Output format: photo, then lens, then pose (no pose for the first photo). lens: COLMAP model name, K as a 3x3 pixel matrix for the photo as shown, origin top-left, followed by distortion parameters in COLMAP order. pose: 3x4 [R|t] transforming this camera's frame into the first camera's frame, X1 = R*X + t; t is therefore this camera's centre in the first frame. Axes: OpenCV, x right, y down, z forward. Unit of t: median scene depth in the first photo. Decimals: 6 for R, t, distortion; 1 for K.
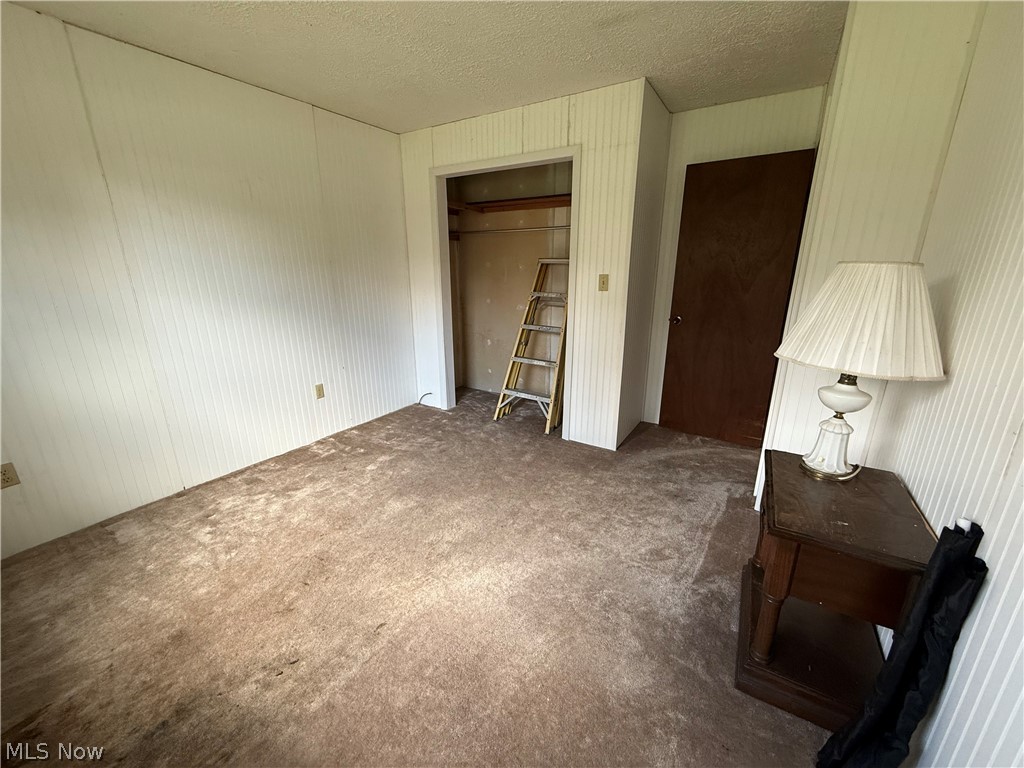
lens RADIAL K [[407.8, 0, 515.5], [0, 407.8, 381.7], [0, 0, 1]] dist [-0.000205, -0.000823]
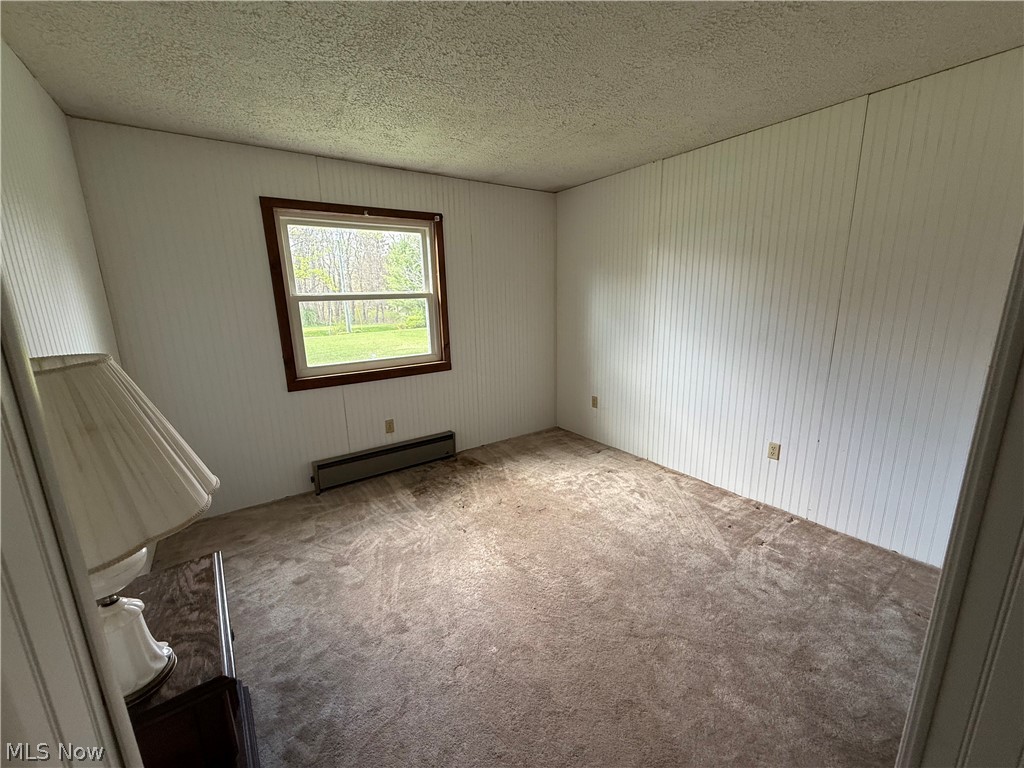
lens RADIAL K [[424.6, 0, 512.0], [0, 424.6, 384.0], [0, 0, 1]] dist [0.000331, -0.000106]
pose [[-0.396504, 0.208468, -0.894050, 0.569224], [-0.226535, 0.921542, 0.315345, -0.299566], [0.889644, 0.327569, -0.318170, 0.868761]]
